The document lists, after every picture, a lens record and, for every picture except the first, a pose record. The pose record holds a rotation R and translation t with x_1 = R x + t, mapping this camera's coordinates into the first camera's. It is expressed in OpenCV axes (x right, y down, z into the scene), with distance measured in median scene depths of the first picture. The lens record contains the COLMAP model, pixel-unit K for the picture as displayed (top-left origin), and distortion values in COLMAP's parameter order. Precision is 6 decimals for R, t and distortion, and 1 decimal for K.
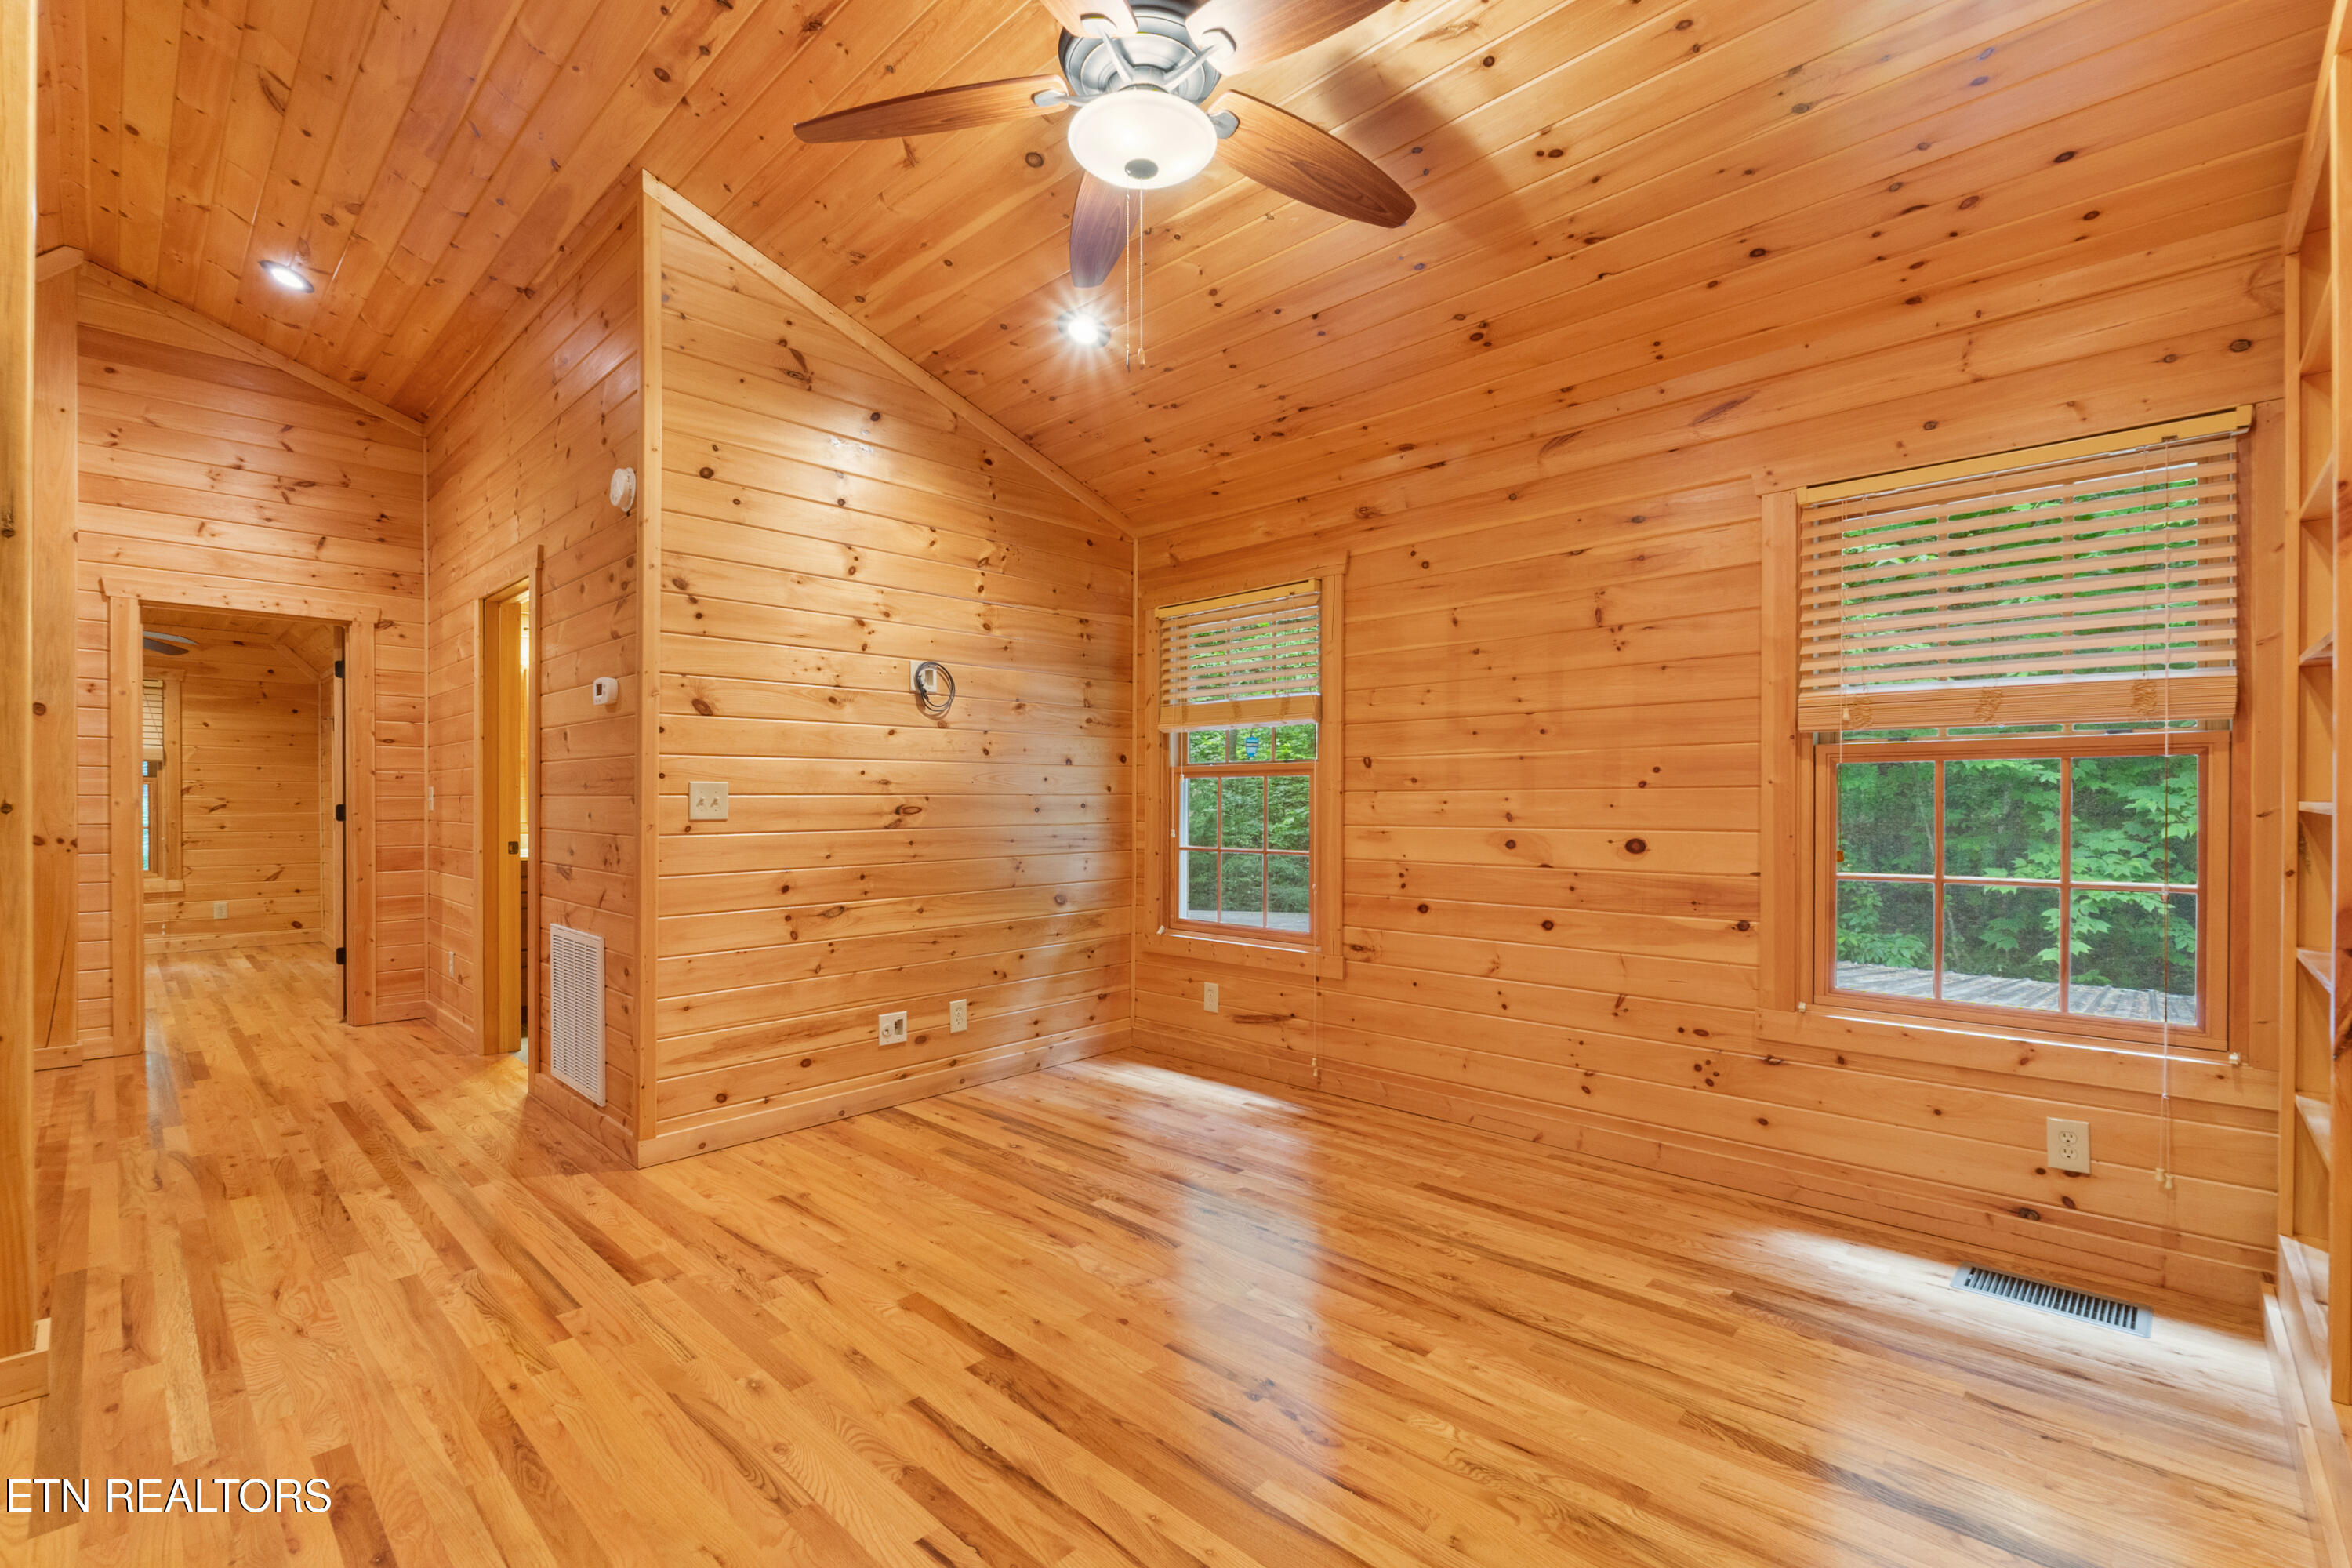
lens RADIAL K [[1017.8, 0, 1144.9], [0, 1017.8, 810.8], [0, 0, 1]] dist [-0.007278, 0.000127]
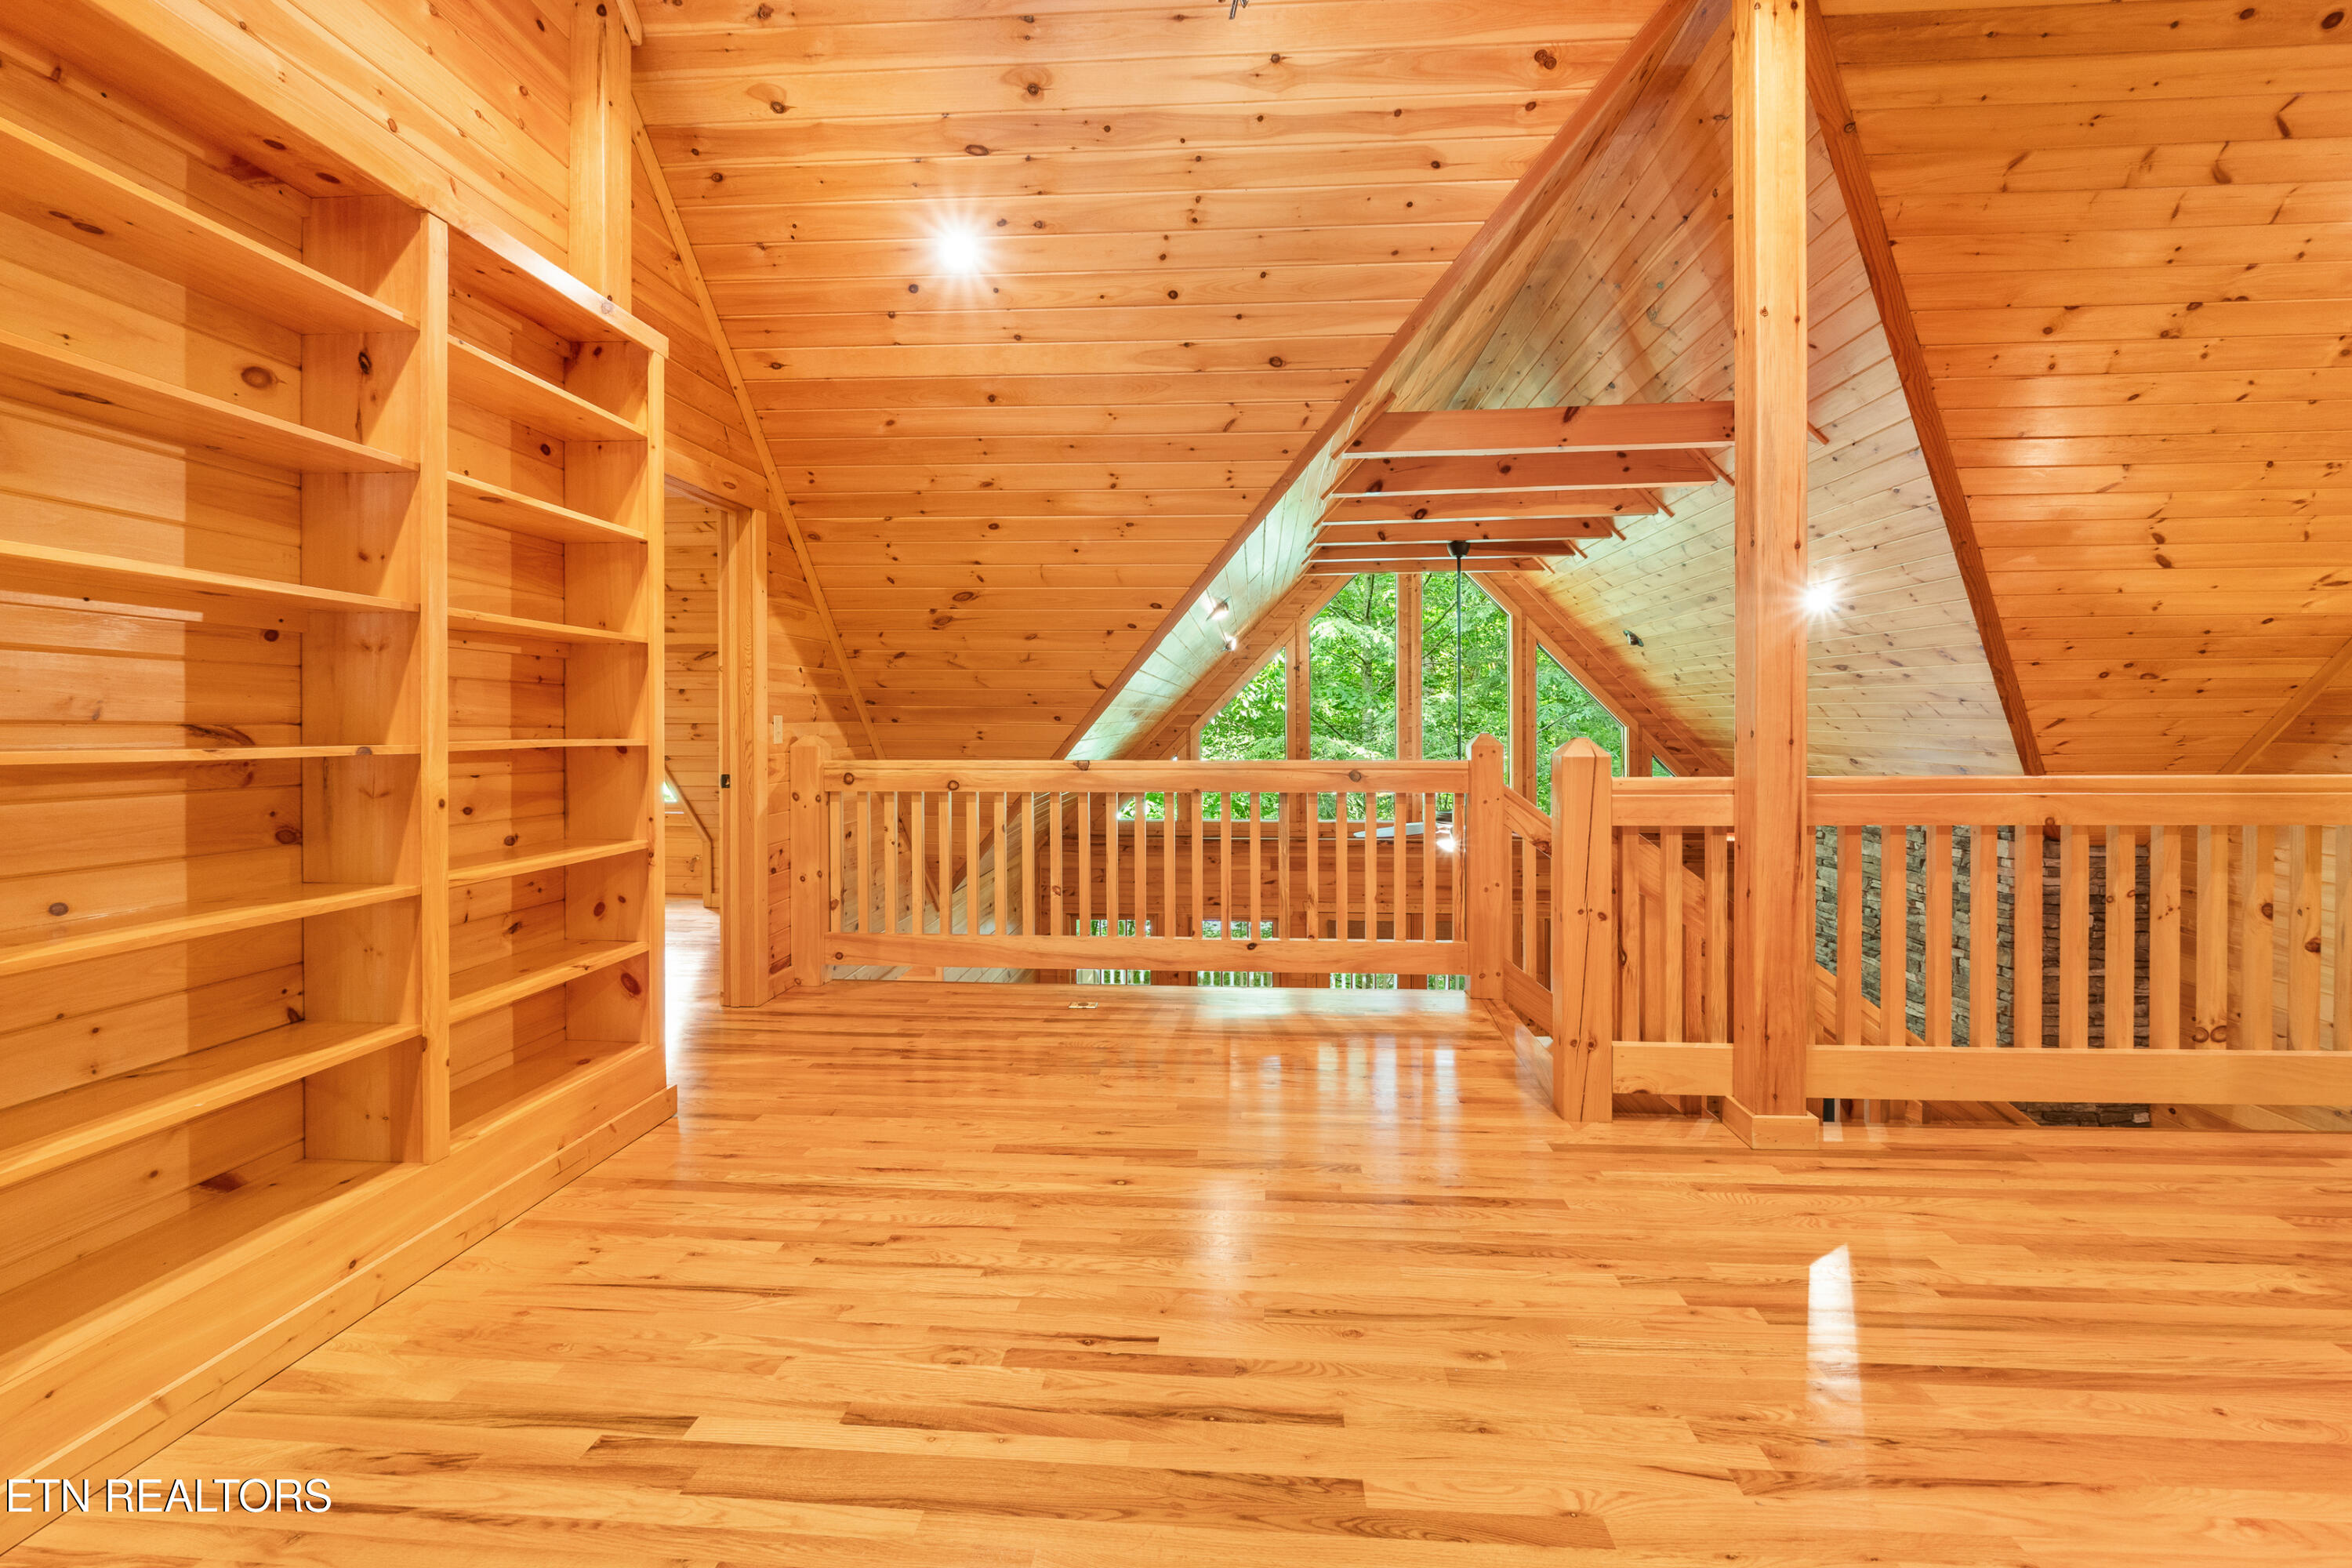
lens RADIAL K [[1017.8, 0, 1185.3], [0, 1017.8, 716.7], [0, 0, 1]] dist [-0.007278, 0.000127]
pose [[-0.757691, -0.000727, -0.652613, 0.245472], [-0.002692, 0.999994, 0.002012, -0.014923], [0.652608, 0.003282, -0.757689, 0.866426]]
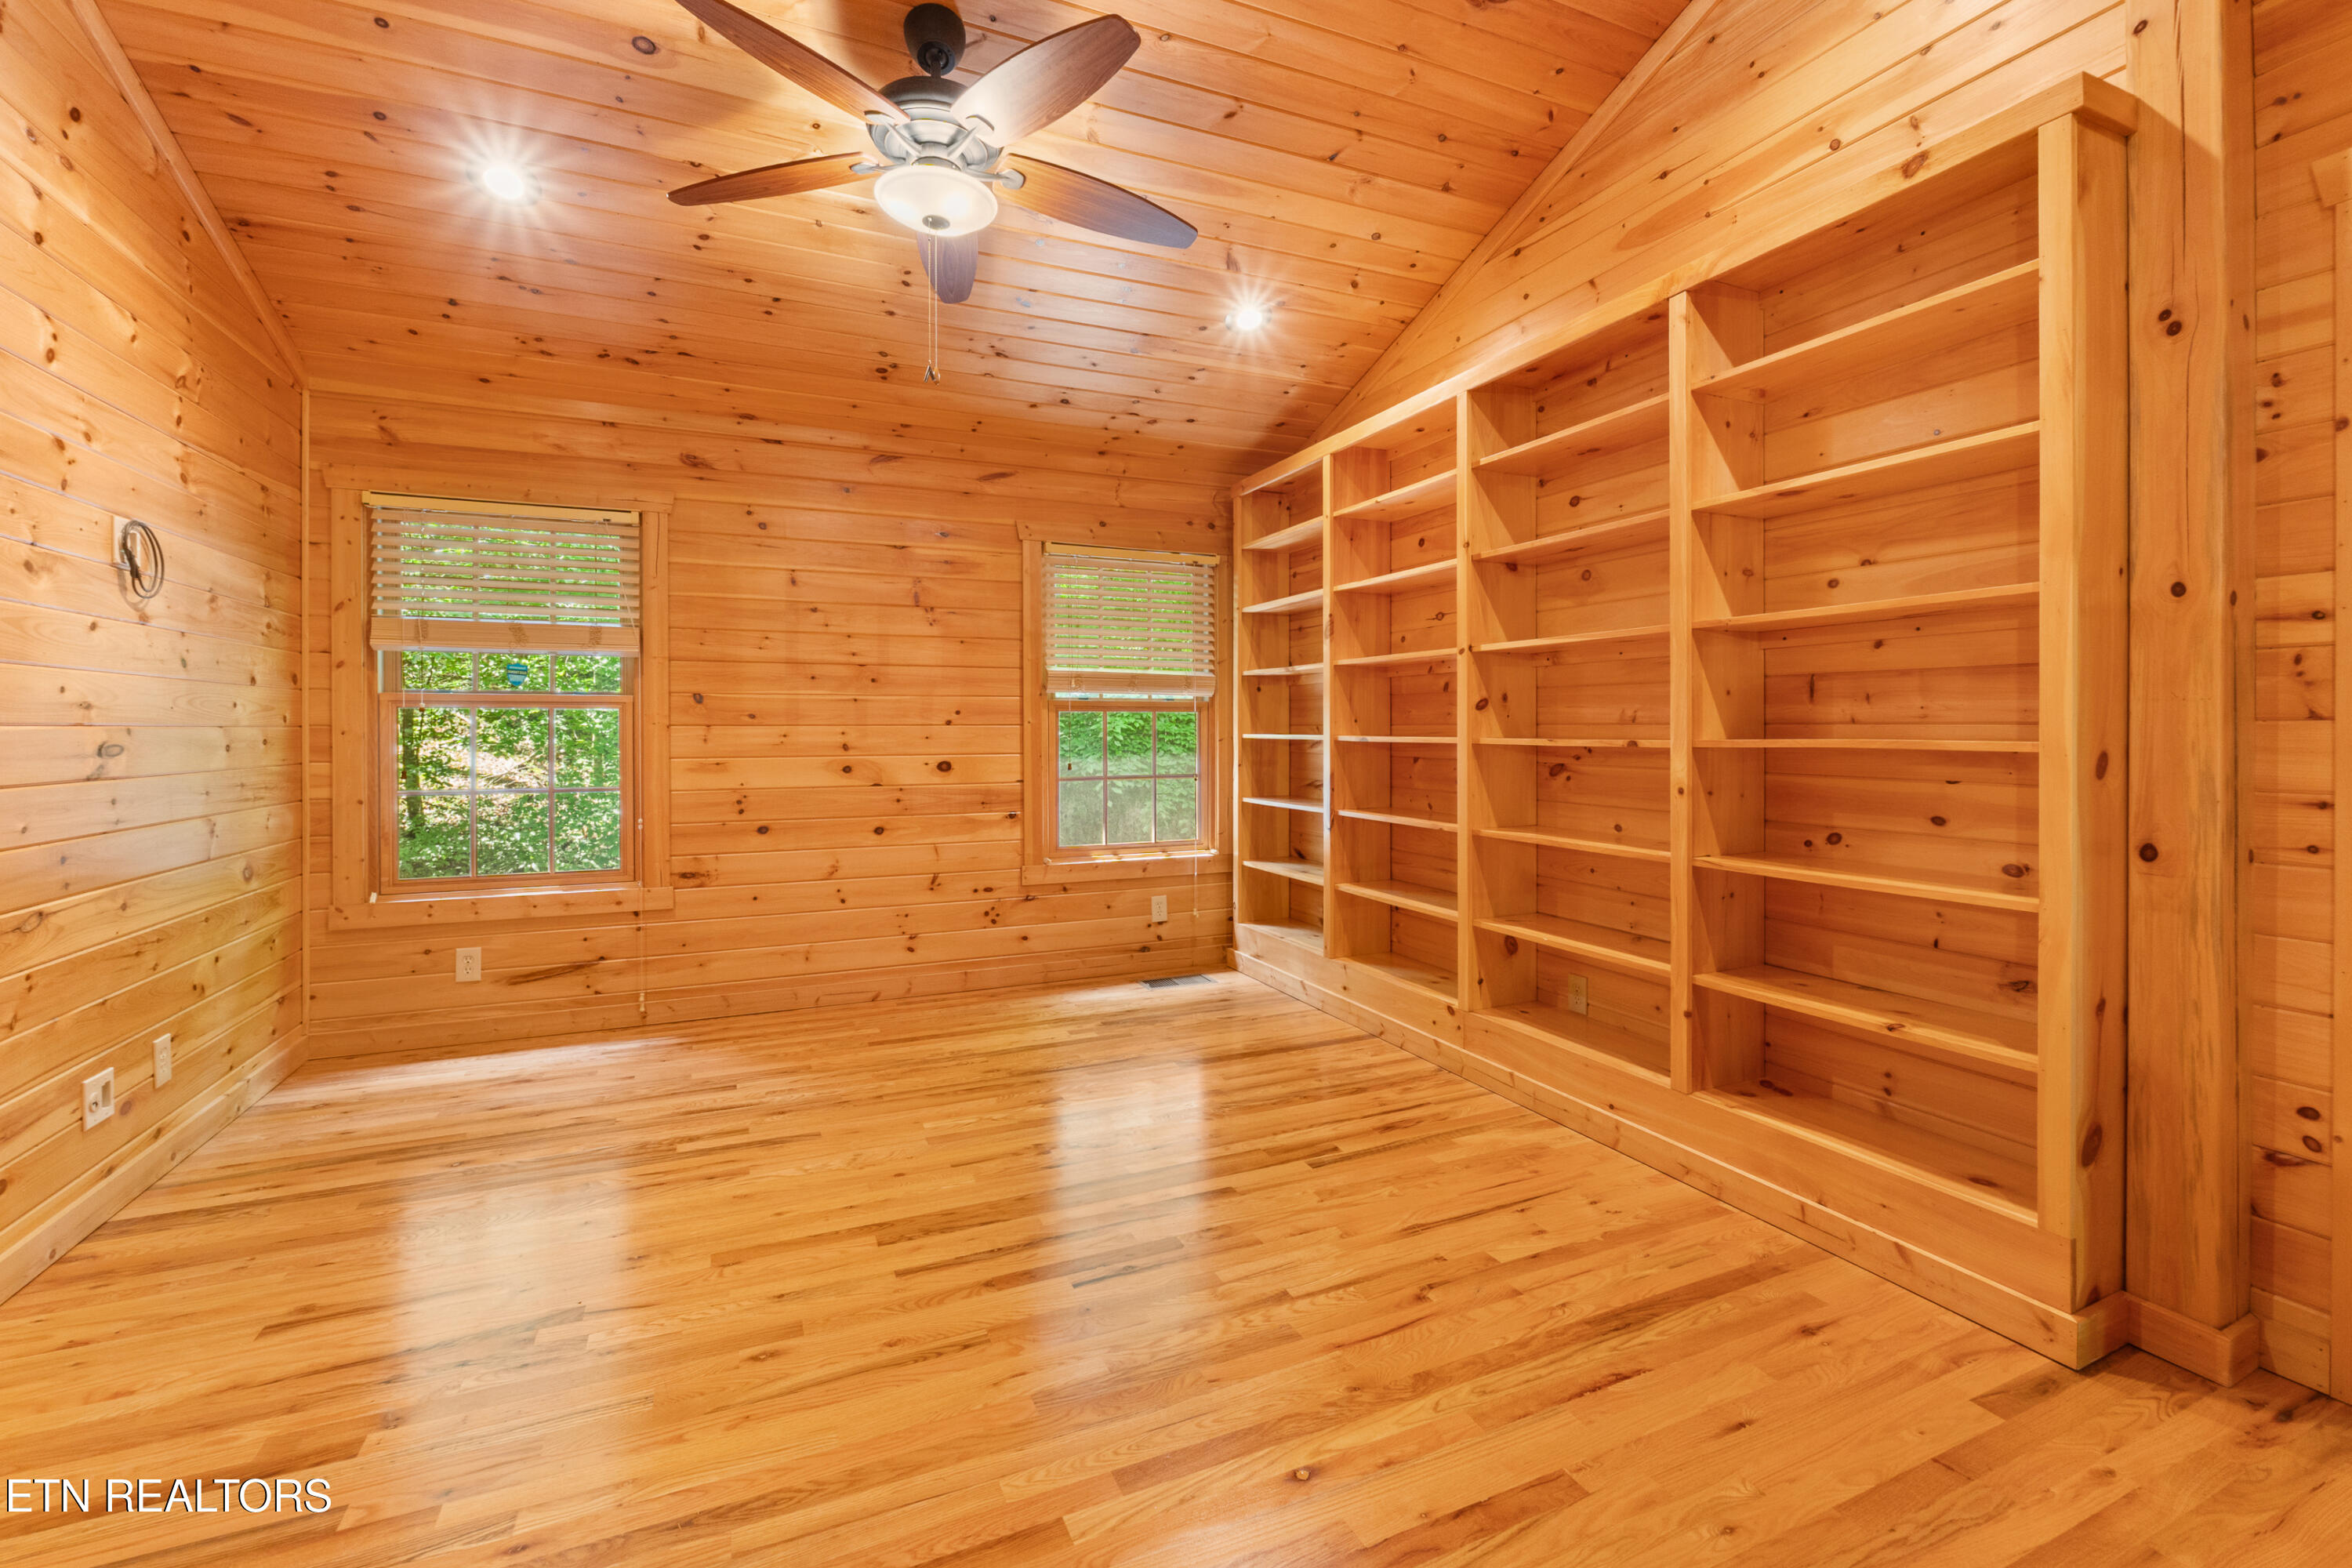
lens RADIAL K [[1017.8, 0, 1170.3], [0, 1017.8, 743.5], [0, 0, 1]] dist [-0.007278, 0.000127]
pose [[0.370632, -0.009175, 0.928735, -0.630547], [0.010844, 0.999926, 0.005551, -0.001244], [-0.928717, 0.008014, 0.370704, 0.167597]]
